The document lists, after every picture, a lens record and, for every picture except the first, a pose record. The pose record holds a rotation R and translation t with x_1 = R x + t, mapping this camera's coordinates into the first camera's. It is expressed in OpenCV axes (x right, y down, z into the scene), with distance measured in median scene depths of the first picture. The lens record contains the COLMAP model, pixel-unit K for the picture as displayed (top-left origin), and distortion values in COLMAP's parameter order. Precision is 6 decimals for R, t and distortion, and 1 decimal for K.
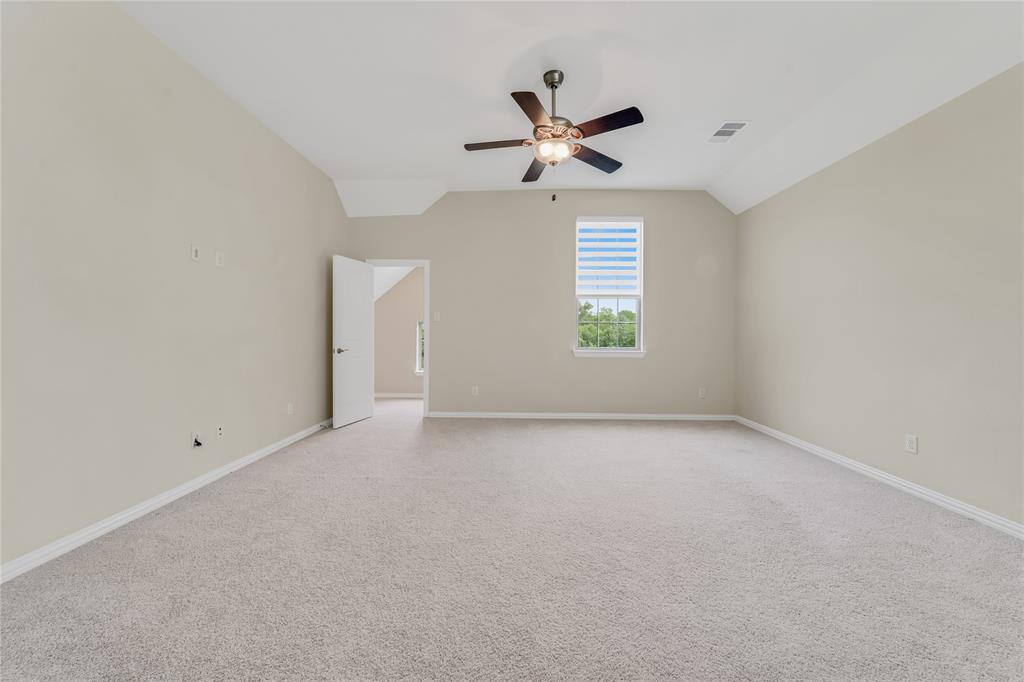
lens RADIAL K [[373.3, 0, 514.7], [0, 373.3, 335.3], [0, 0, 1]] dist [-0.010951, 0.000931]
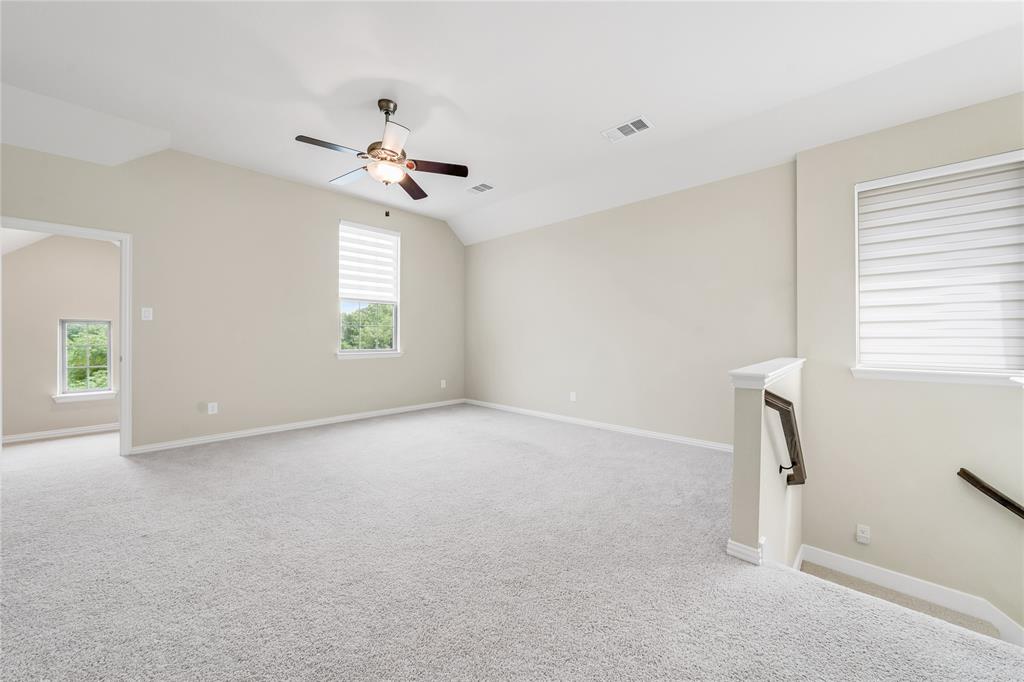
lens RADIAL K [[373.3, 0, 508.7], [0, 373.3, 339.6], [0, 0, 1]] dist [-0.010951, 0.000931]
pose [[0.679782, -0.010875, 0.733334, -0.287608], [0.005448, 0.999937, 0.009779, -0.003671], [-0.733394, -0.002652, 0.679799, -0.010130]]
